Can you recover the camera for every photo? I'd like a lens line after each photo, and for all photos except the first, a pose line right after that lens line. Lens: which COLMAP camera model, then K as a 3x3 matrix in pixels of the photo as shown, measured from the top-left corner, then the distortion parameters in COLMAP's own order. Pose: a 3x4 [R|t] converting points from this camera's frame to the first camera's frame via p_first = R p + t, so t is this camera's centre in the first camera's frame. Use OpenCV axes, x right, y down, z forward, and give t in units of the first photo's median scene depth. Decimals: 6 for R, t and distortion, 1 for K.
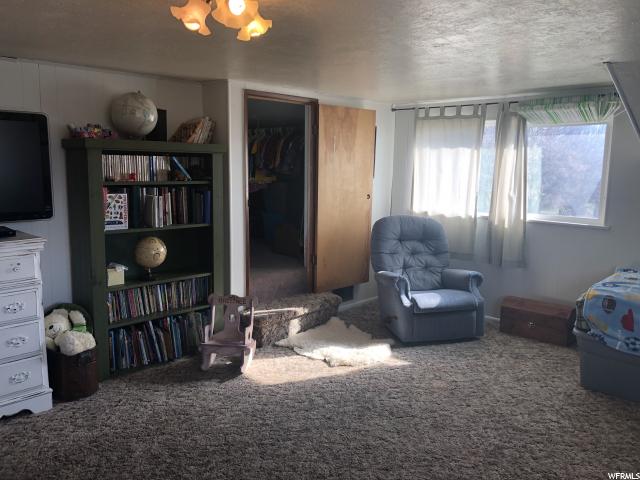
lens RADIAL K [[522.5, 0, 322.8], [0, 522.5, 236.4], [0, 0, 1]] dist [0.088934, -0.109136]
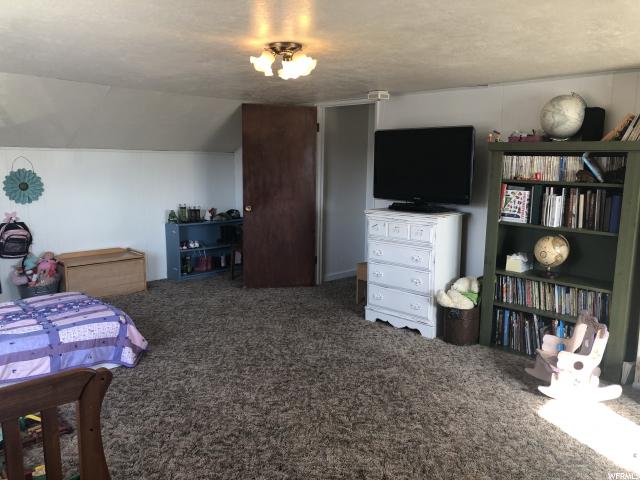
lens RADIAL K [[522.5, 0, 322.8], [0, 522.5, 236.4], [0, 0, 1]] dist [0.088934, -0.109136]
pose [[0.006848, 0.142943, -0.989707, 0.707177], [-0.153889, 0.978091, 0.140200, -0.075879], [0.988064, 0.151345, 0.028695, 0.552554]]
